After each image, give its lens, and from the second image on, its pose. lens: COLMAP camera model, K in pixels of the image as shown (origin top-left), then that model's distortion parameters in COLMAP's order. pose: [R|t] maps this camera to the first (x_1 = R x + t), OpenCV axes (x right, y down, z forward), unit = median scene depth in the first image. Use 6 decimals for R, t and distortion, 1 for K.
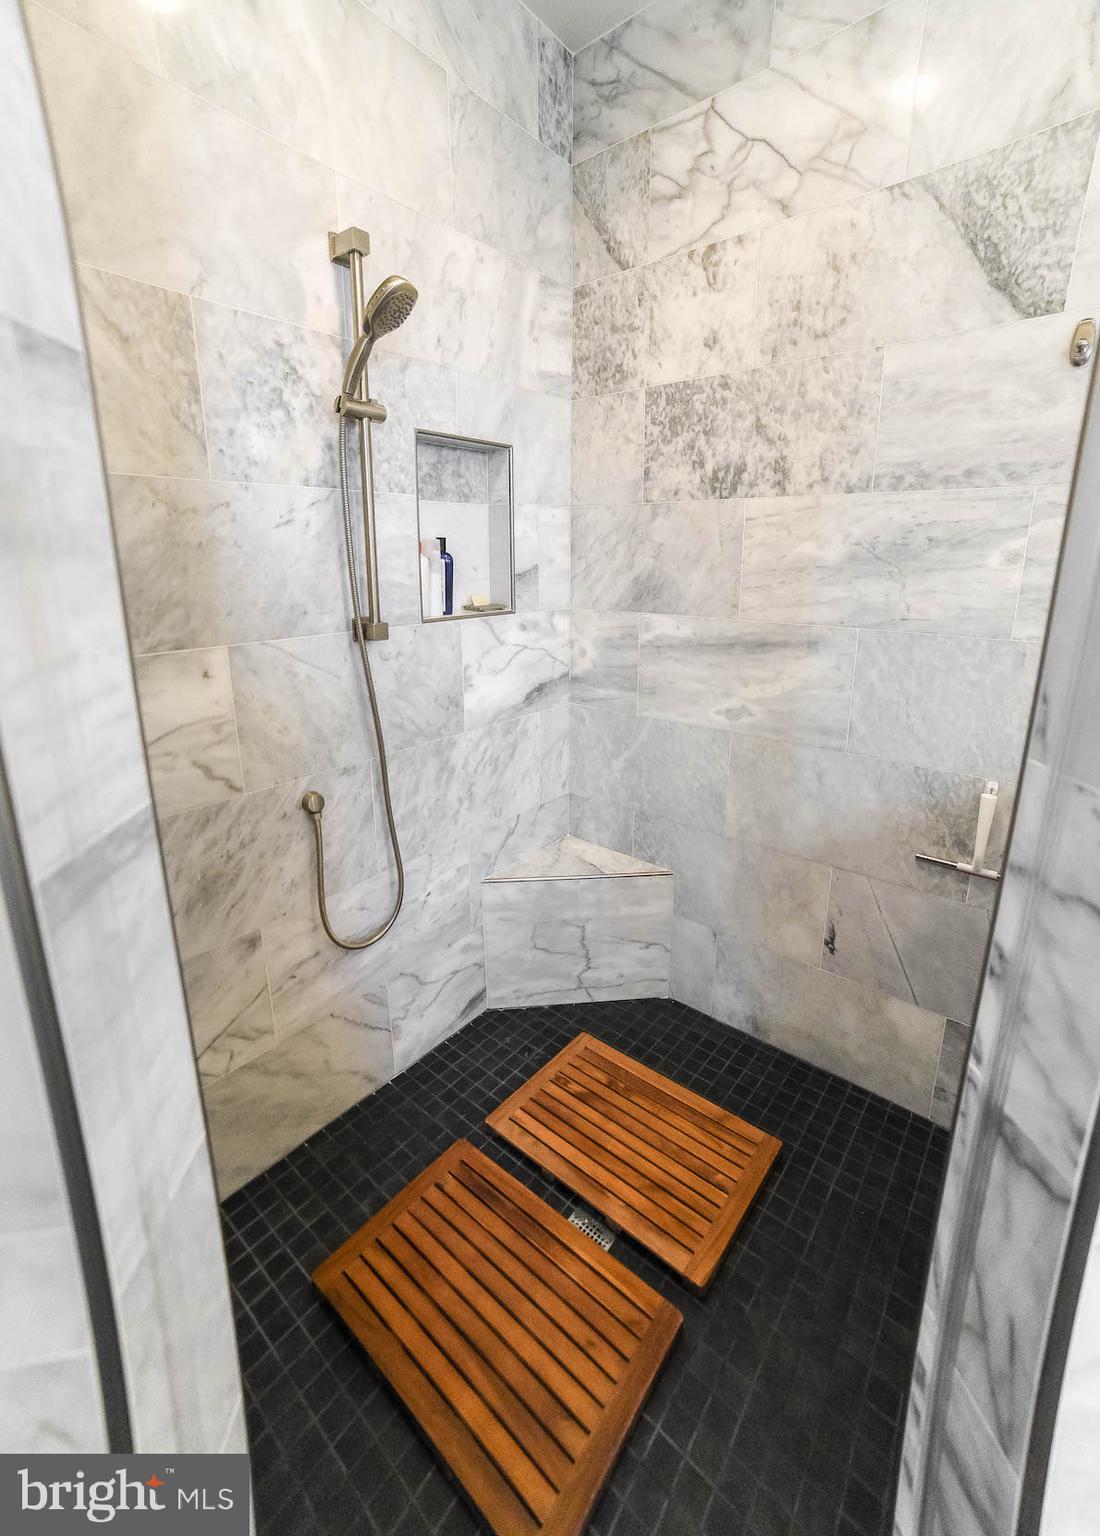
lens RADIAL K [[661.6, 0, 565.9], [0, 661.6, 712.0], [0, 0, 1]] dist [-0.036790, 0.000106]
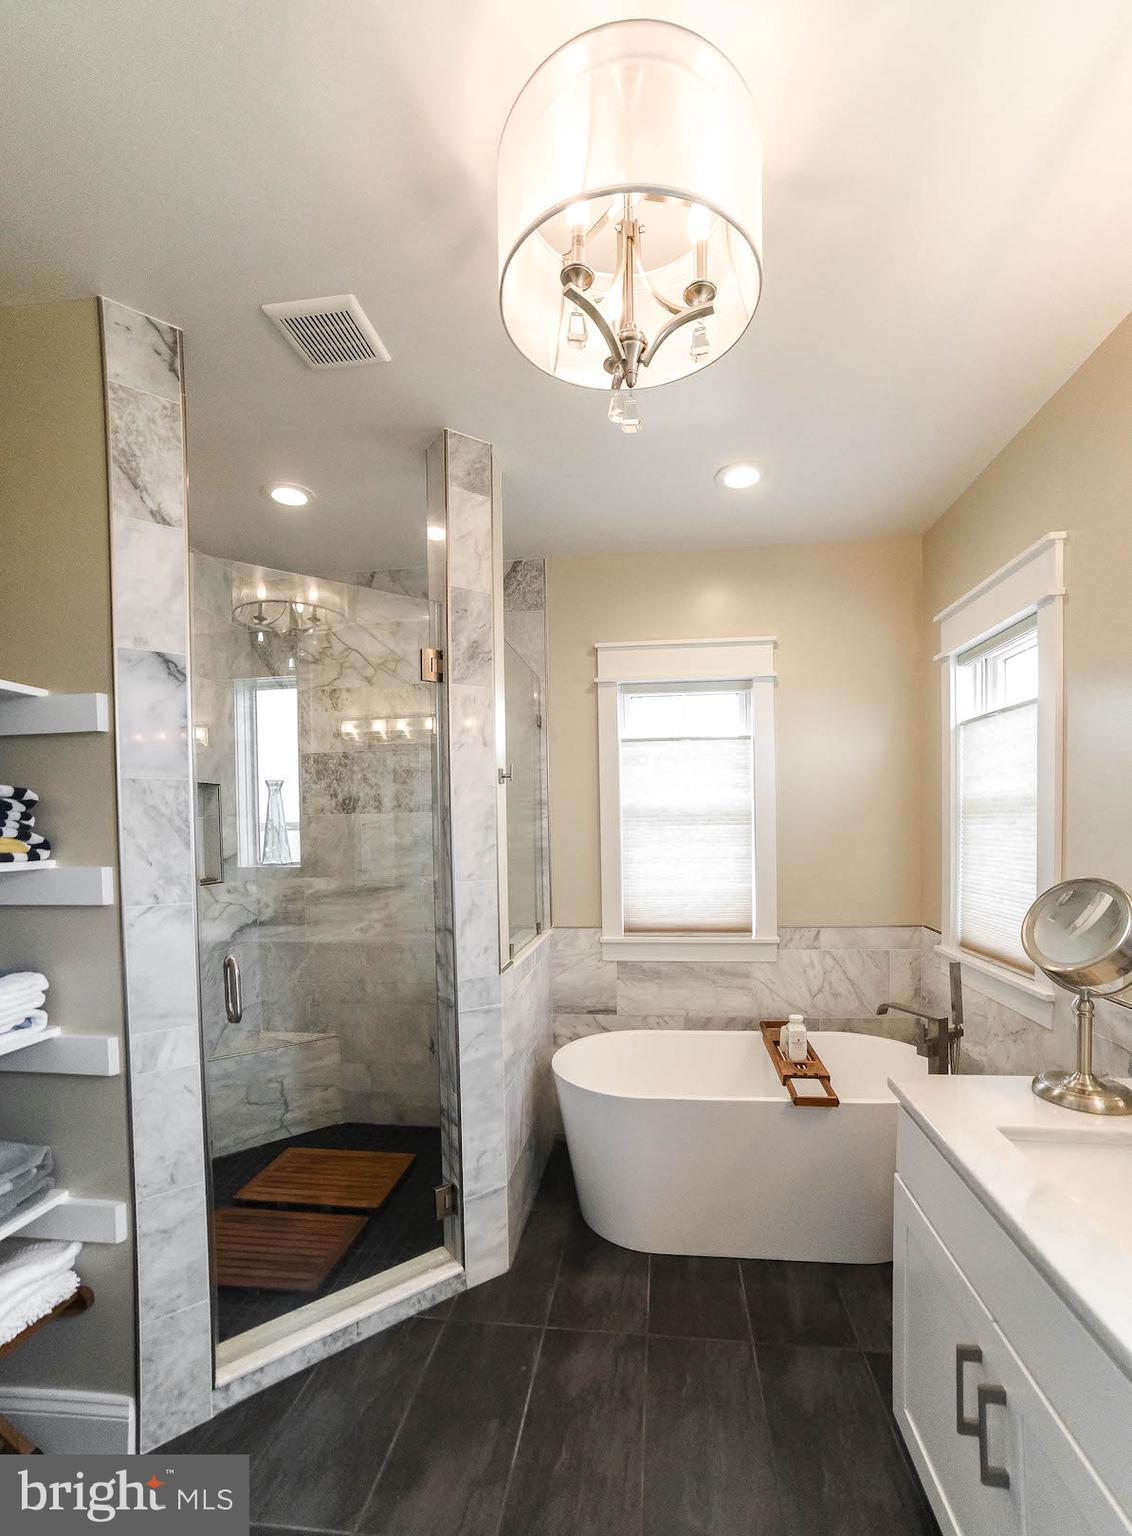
lens RADIAL K [[680.0, 0, 589.6], [0, 680.0, 837.6], [0, 0, 1]] dist [-0.083387, 0.039294]
pose [[0.843576, -0.031712, 0.536073, -0.193526], [0.148752, 0.972992, -0.176521, 0.165413], [-0.515997, 0.228650, 0.825510, -0.837522]]
